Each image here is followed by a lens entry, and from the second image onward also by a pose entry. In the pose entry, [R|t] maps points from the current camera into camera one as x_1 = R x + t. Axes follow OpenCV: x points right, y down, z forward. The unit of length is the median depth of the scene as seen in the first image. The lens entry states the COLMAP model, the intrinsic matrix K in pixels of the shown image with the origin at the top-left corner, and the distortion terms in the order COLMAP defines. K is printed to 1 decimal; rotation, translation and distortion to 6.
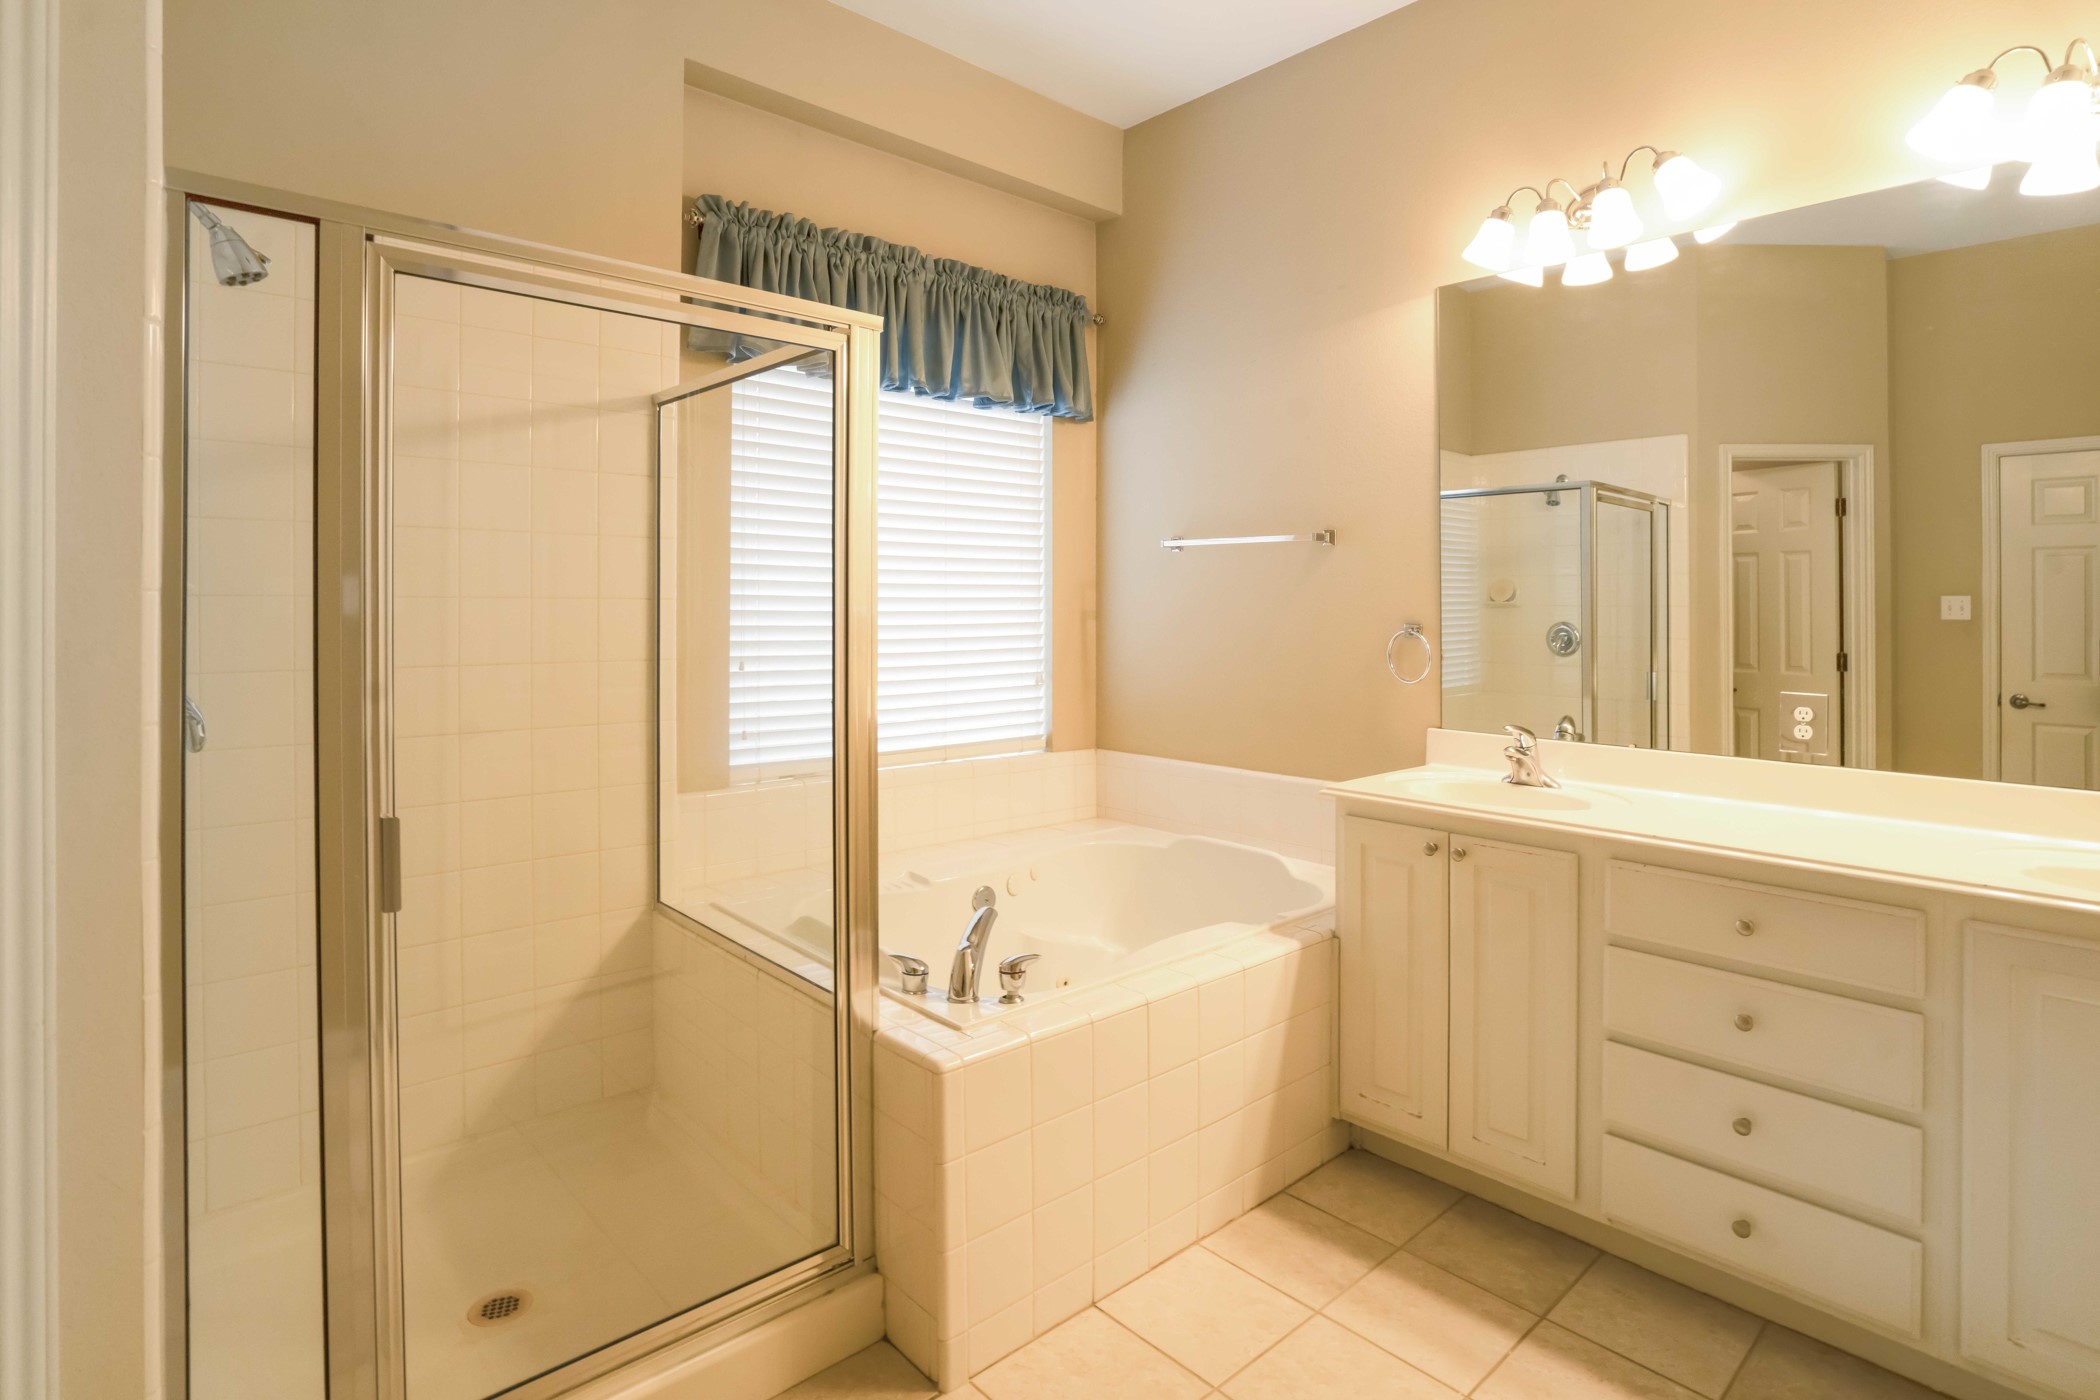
lens RADIAL K [[1038.6, 0, 1045.1], [0, 1038.6, 680.6], [0, 0, 1]] dist [-0.030824, 0.000601]
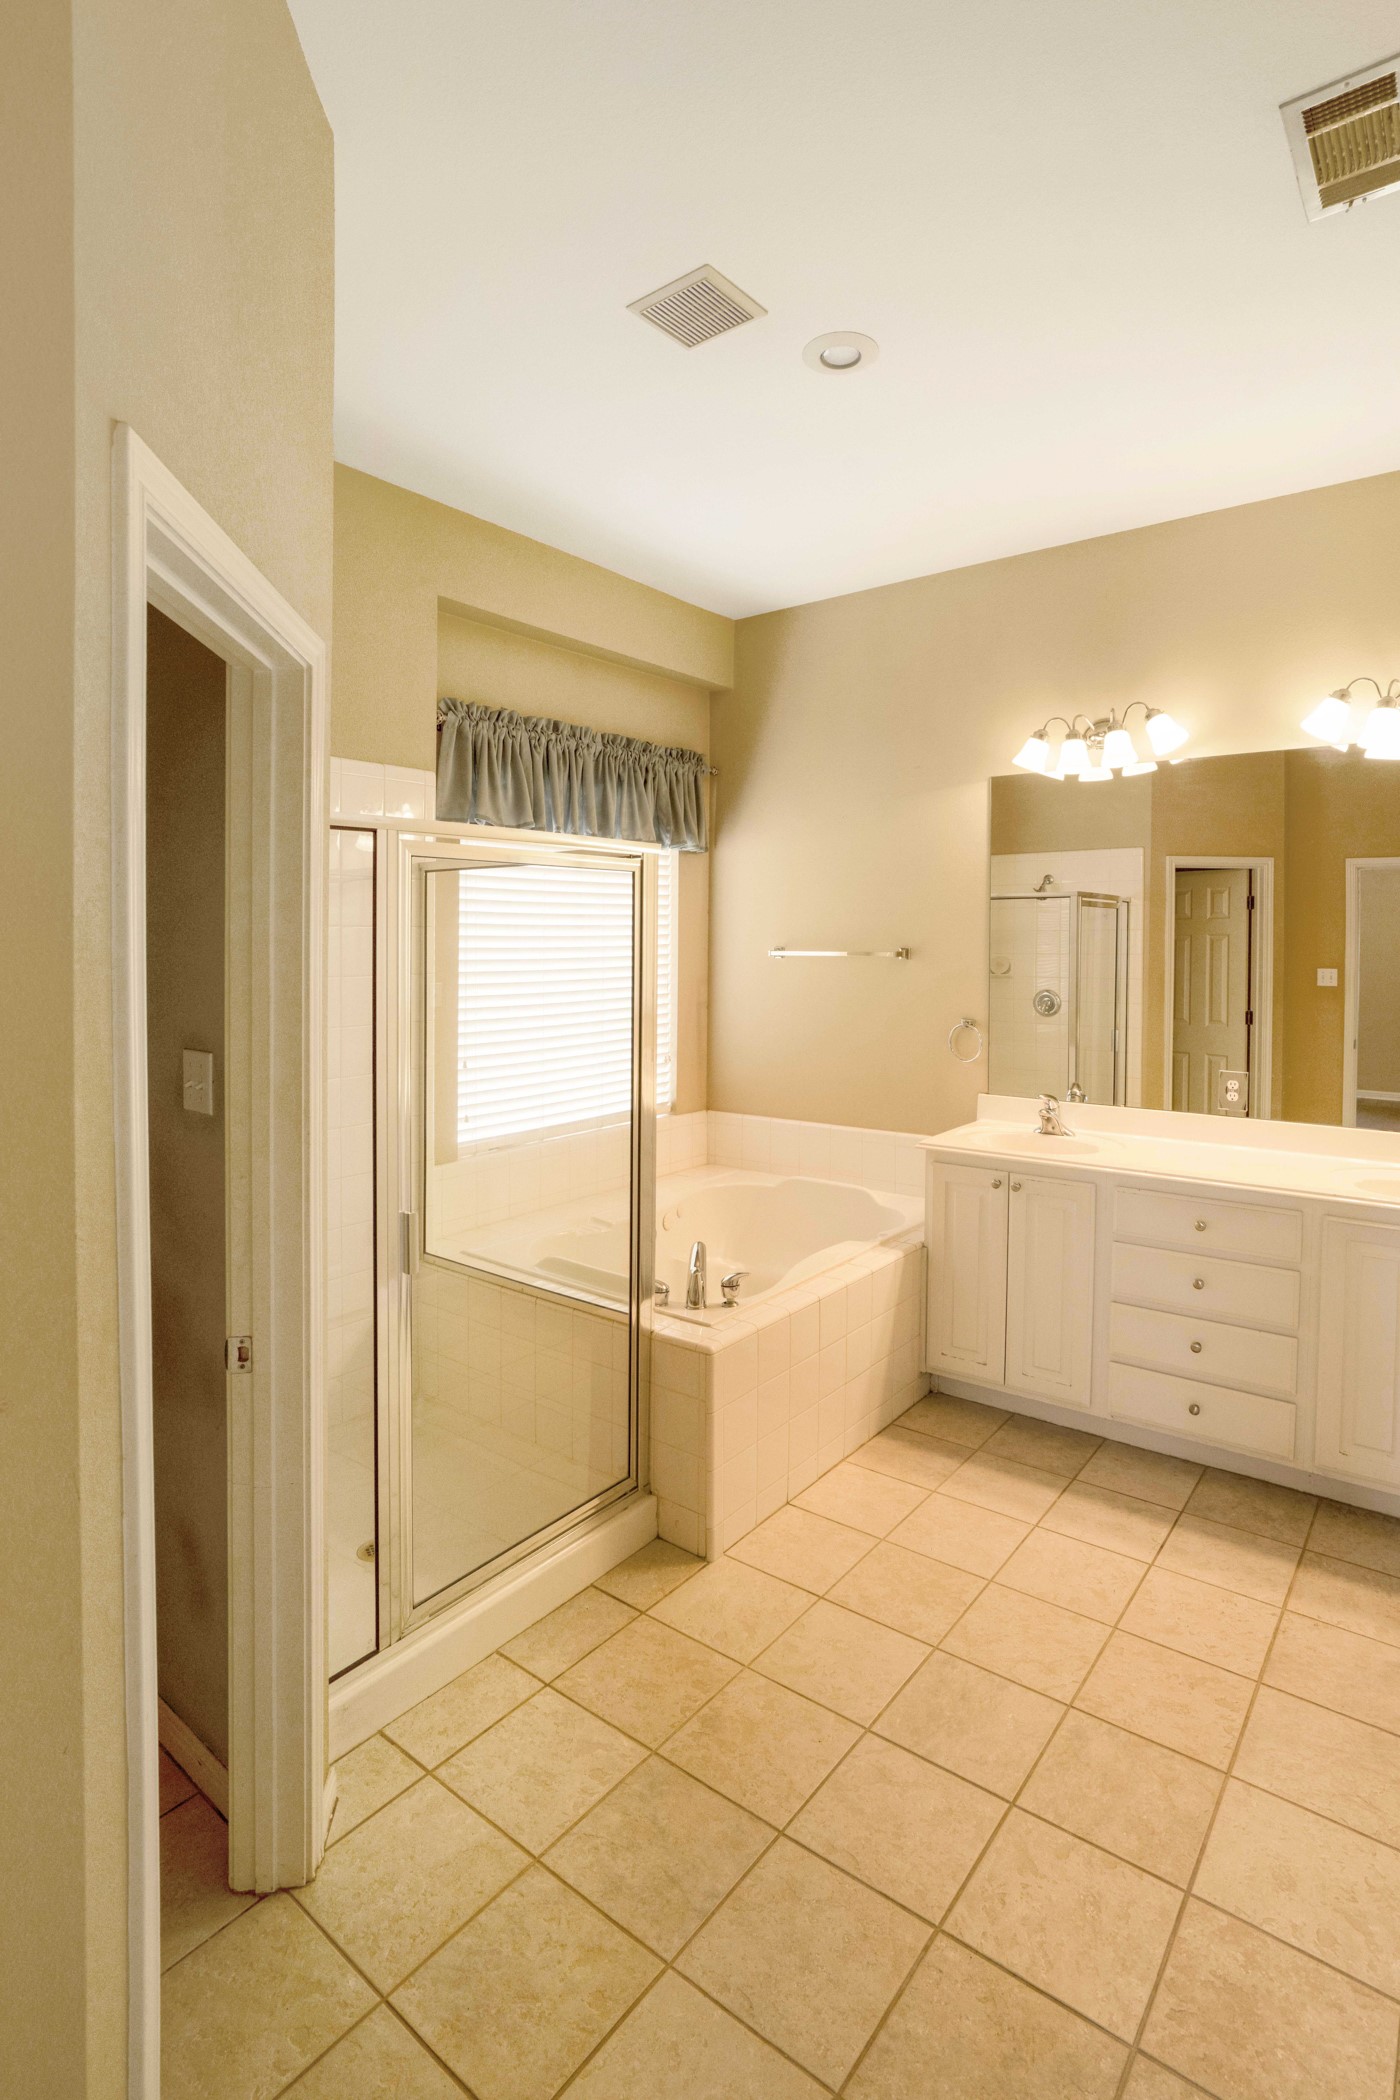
lens RADIAL K [[1001.0, 0, 700.6], [0, 1001.0, 1099.7], [0, 0, 1]] dist [-0.028666, 0.000254]
pose [[0.985887, -0.040686, 0.162393, -0.237285], [0.026886, 0.995907, 0.086287, -0.079888], [-0.165239, -0.080703, 0.982946, -0.279879]]
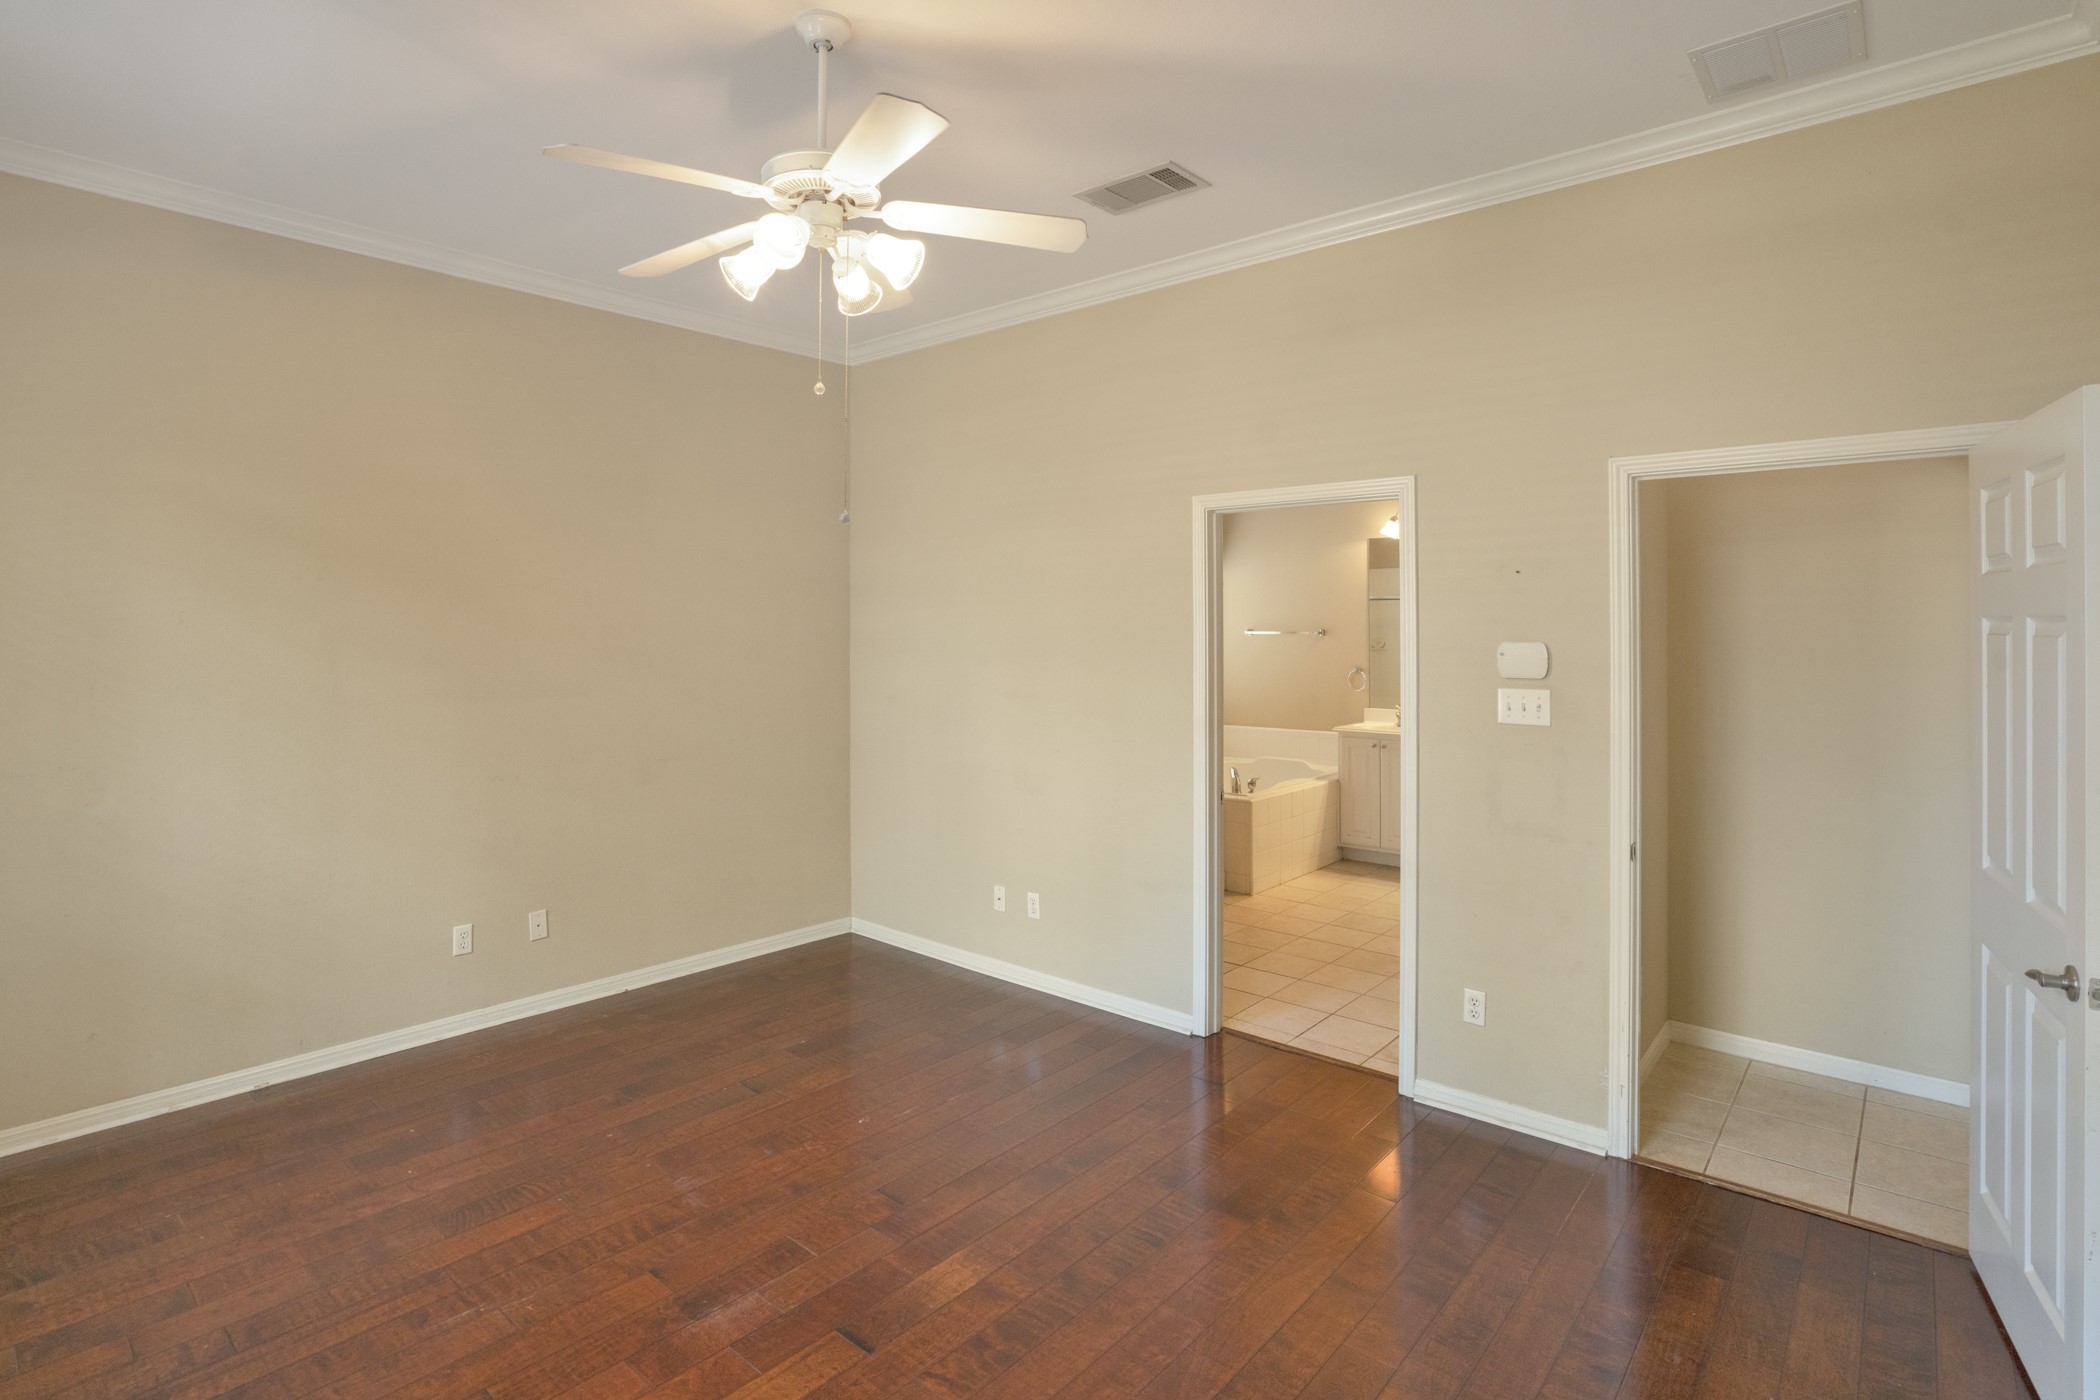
lens RADIAL K [[1001.0, 0, 1046.4], [0, 1001.0, 684.8], [0, 0, 1]] dist [-0.028666, 0.000254]
pose [[0.992988, -0.025702, 0.115388, -0.836366], [0.026405, 0.999641, -0.004569, -0.021752], [-0.115229, 0.007584, 0.993310, -1.655366]]
